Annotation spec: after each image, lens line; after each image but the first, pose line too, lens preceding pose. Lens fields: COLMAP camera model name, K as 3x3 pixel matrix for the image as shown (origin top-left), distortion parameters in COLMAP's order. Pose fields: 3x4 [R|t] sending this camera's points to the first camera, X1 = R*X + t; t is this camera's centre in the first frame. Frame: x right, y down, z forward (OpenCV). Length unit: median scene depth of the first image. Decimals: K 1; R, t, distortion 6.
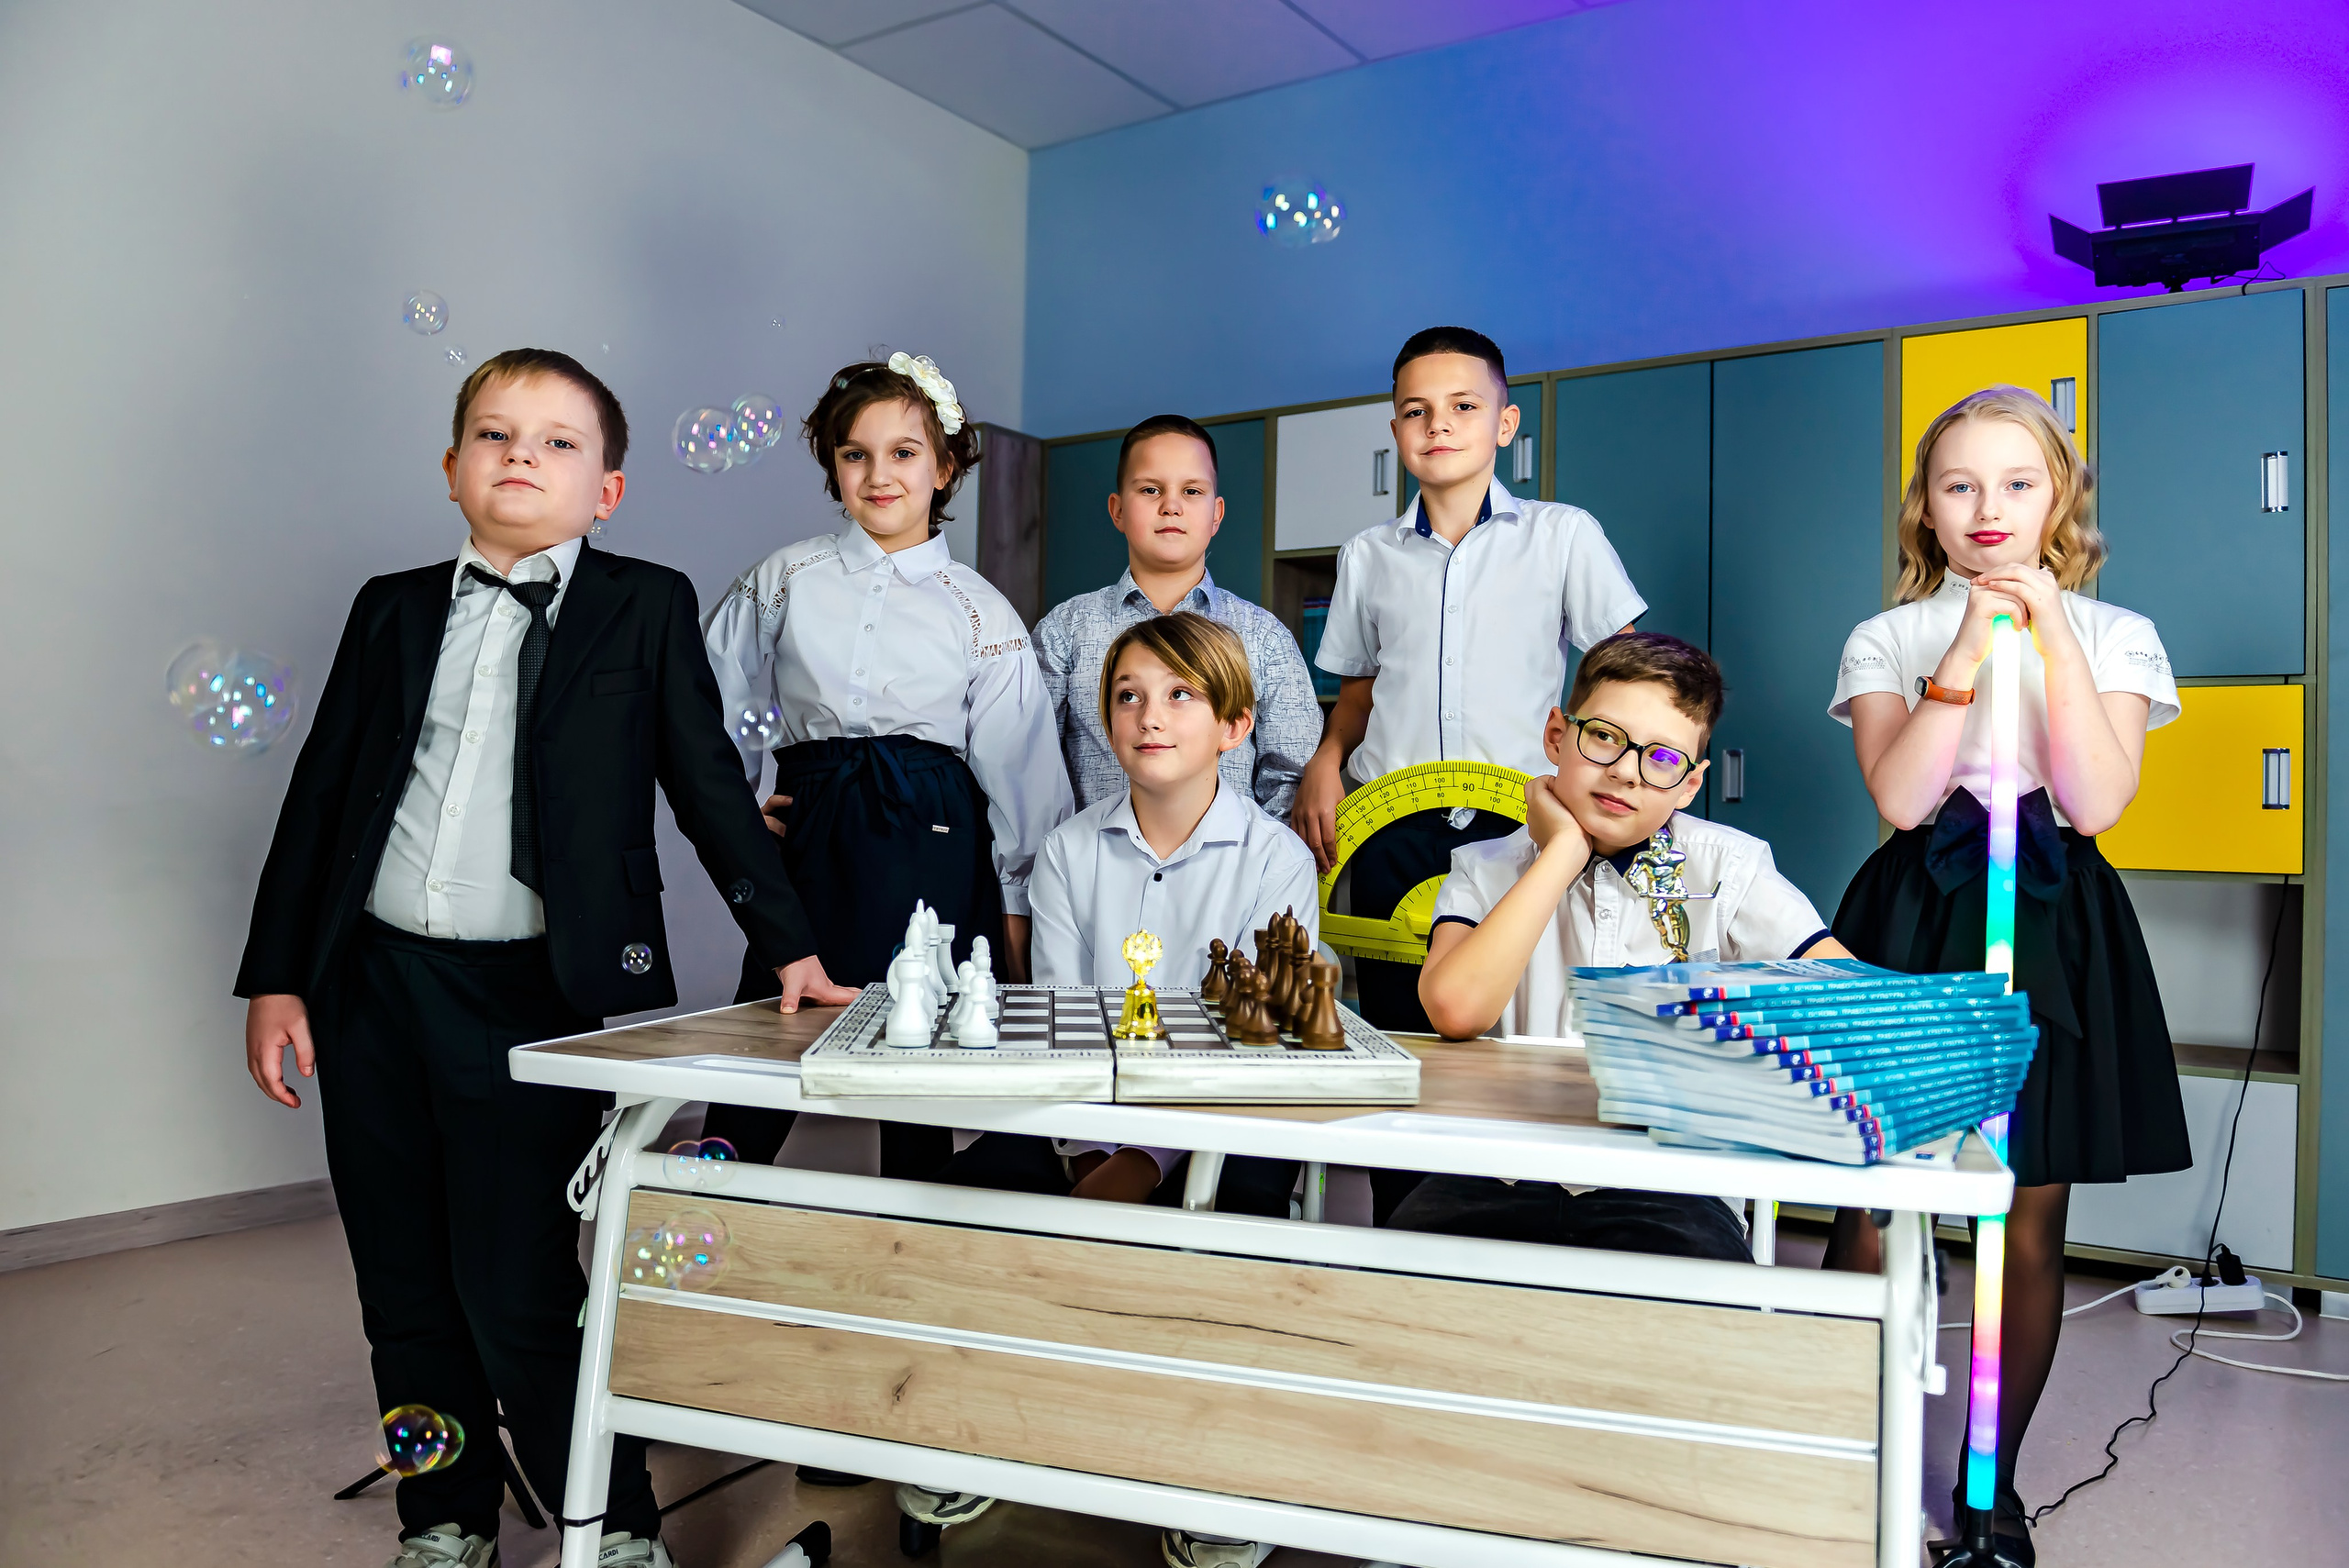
lens RADIAL K [[1603.7, 0, 1177.0], [0, 1603.7, 775.5], [0, 0, 1]] dist [-0.056116, -0.000968]
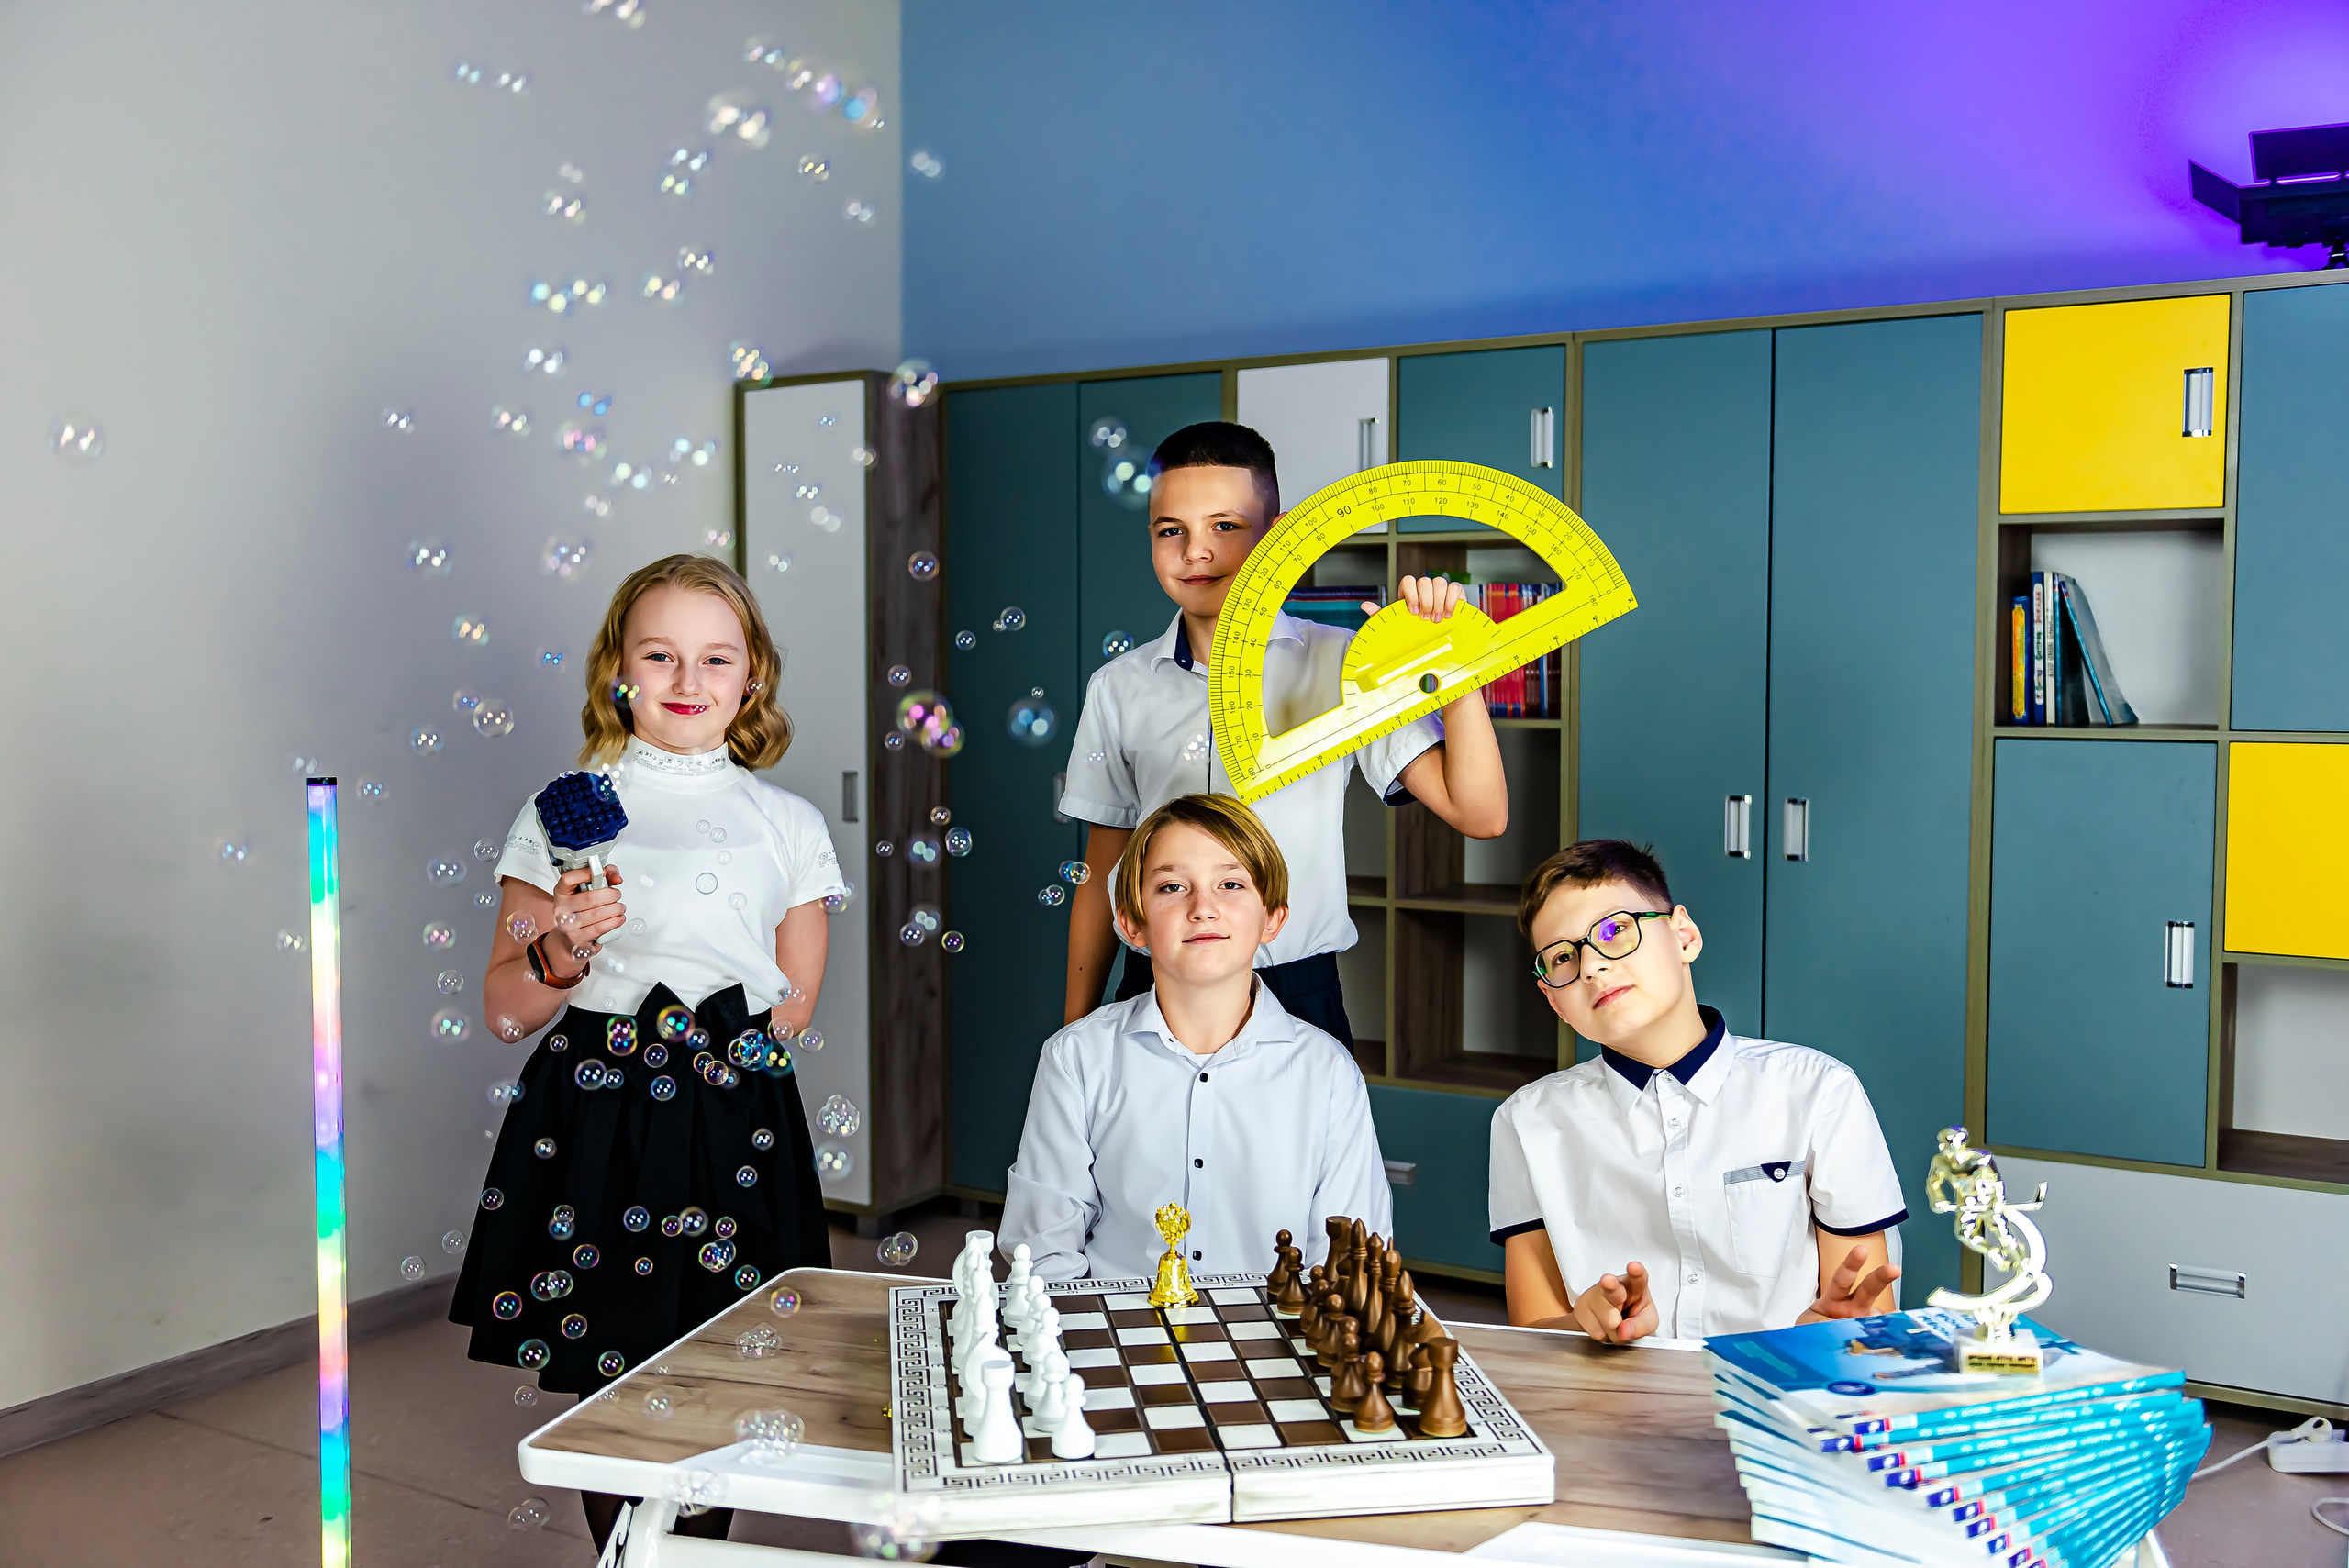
lens RADIAL K [[2036.0, 0, 1174.5], [0, 2036.0, 784.0], [0, 0, 1]] dist [-0.010805, 0.009595]
pose [[0.997476, -0.026271, 0.065959, -0.130842], [0.021035, 0.996664, 0.078860, -0.297427], [-0.067811, -0.077274, 0.994701, -0.129671]]
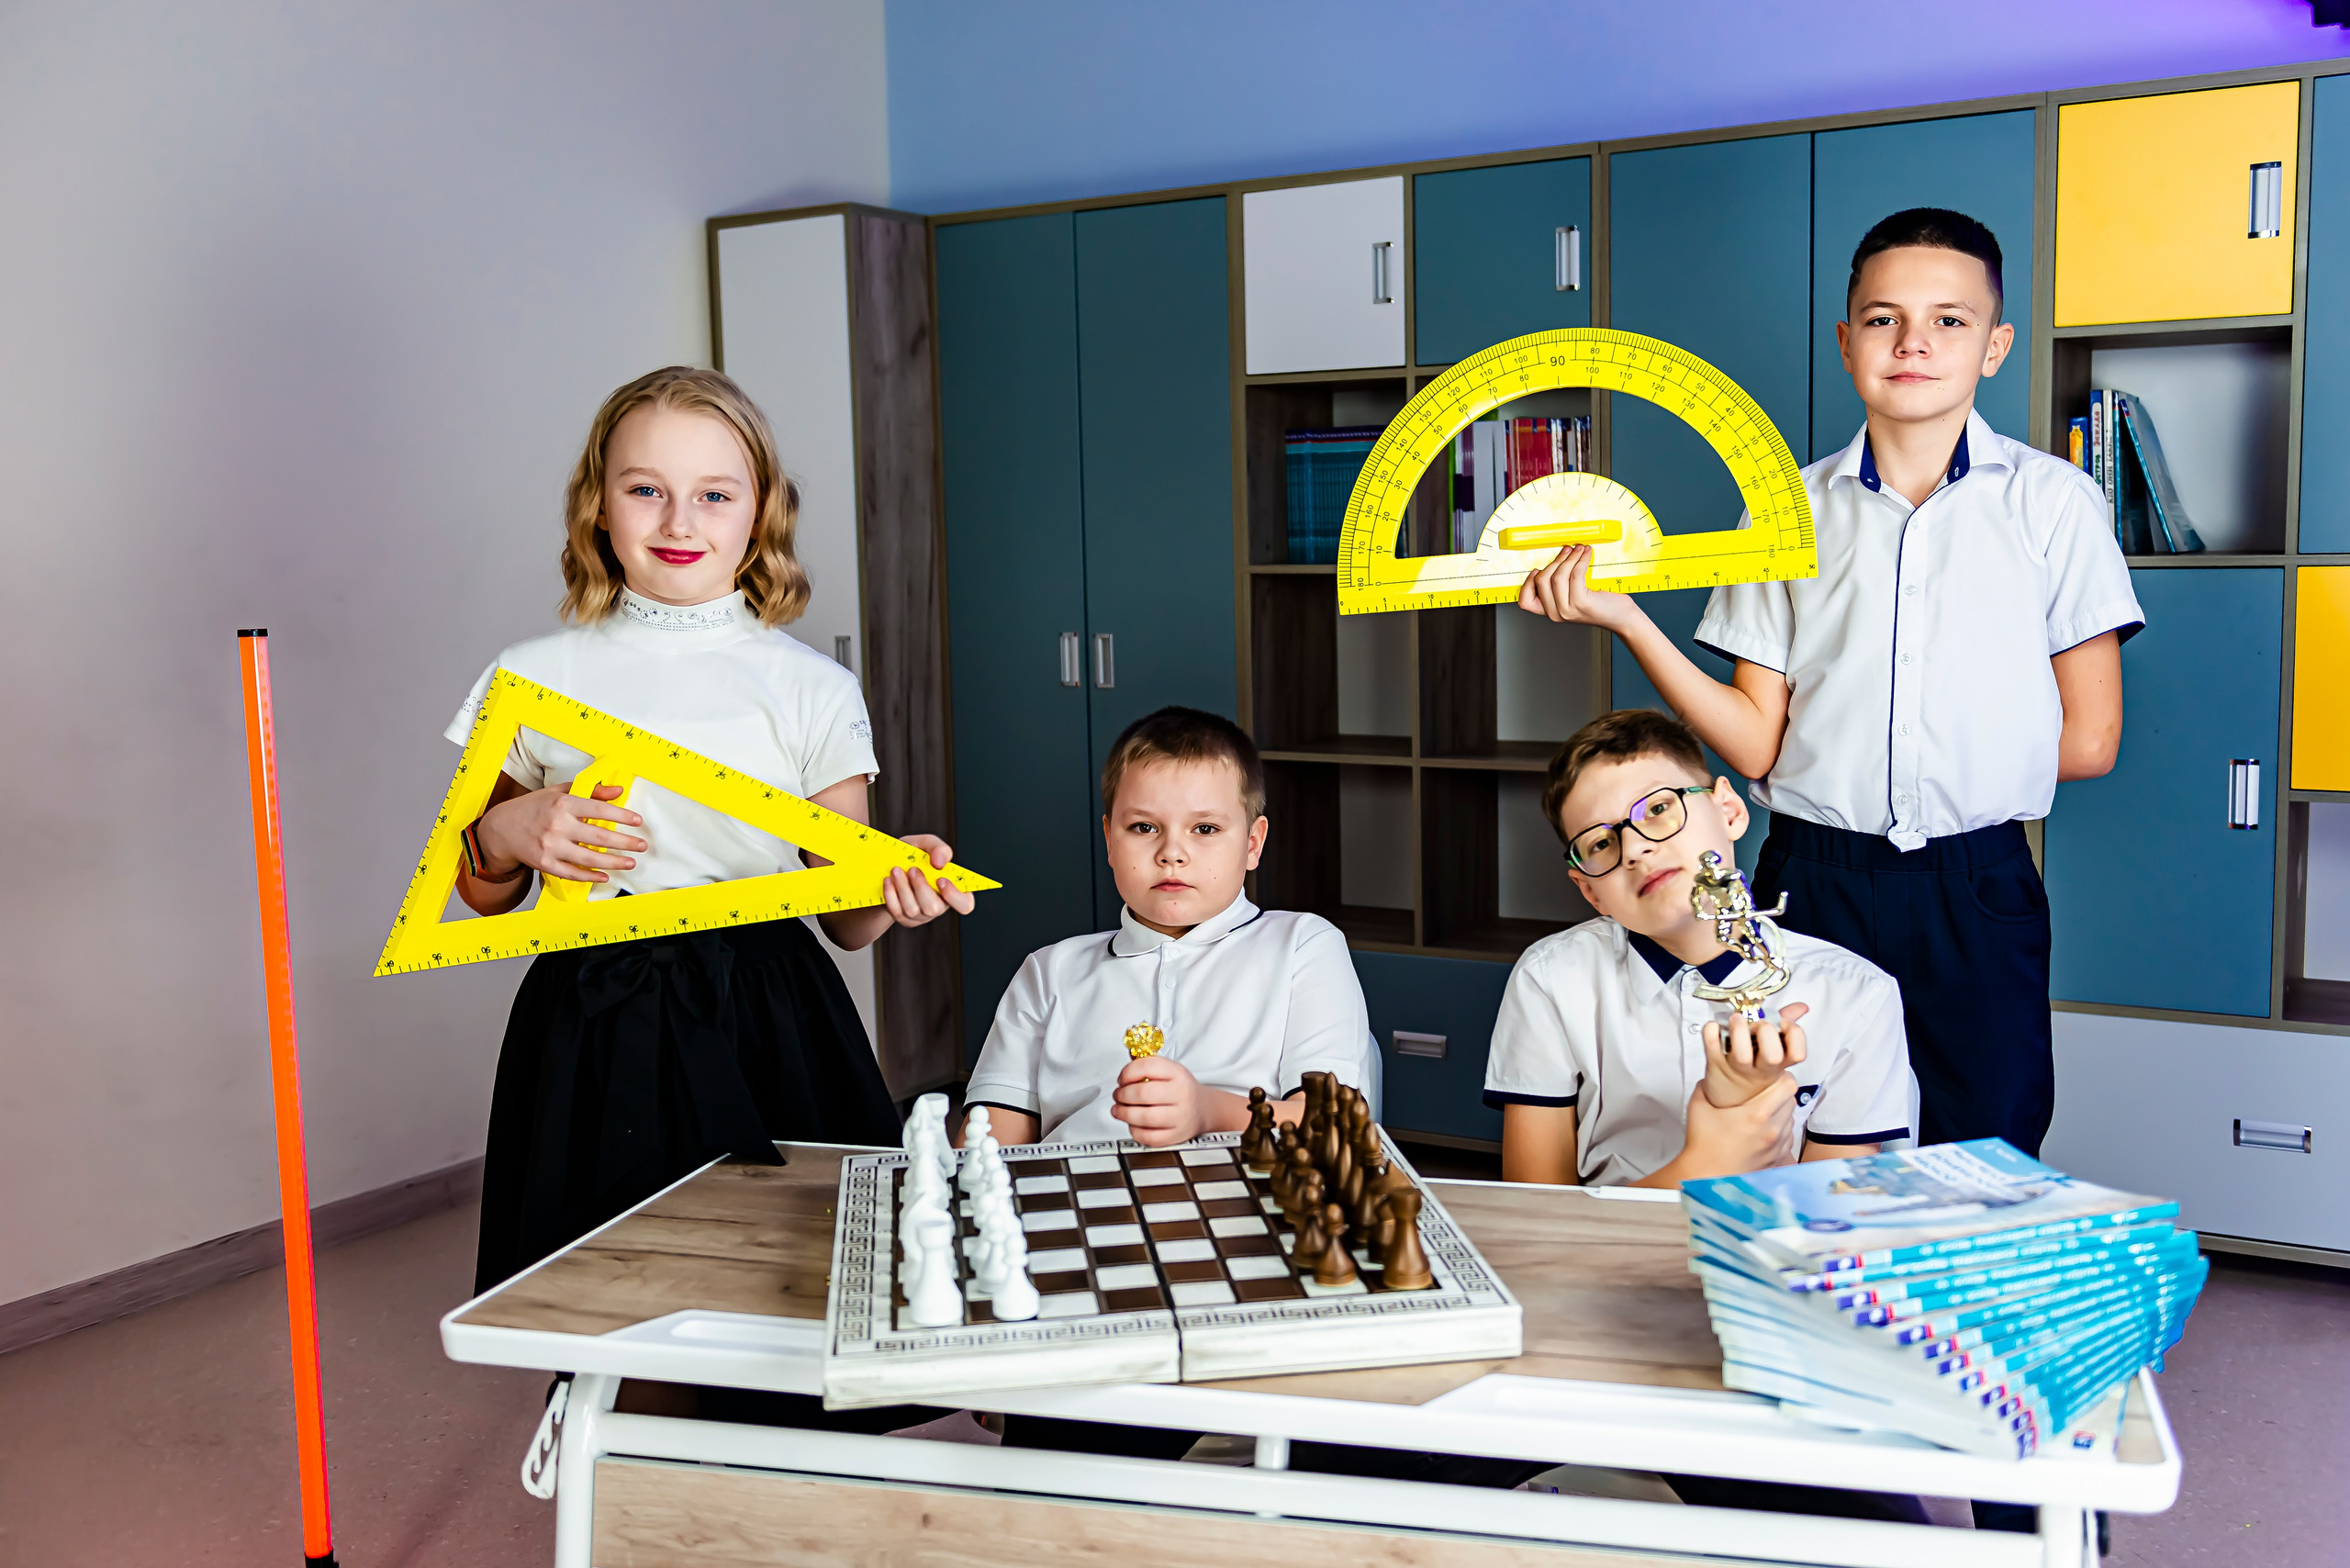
lens RADIAL K [[2151.0, 0, 1228.7], [0, 2151.0, 781.1], [0, 0, 1]] dist [-0.006550, 0.001861]
pose [[0.996707, -0.051952, 0.062261, -0.065550], [0.043188, 0.989951, 0.134652, -0.265962], [-0.068630, -0.131520, 0.988935, -0.125128]]
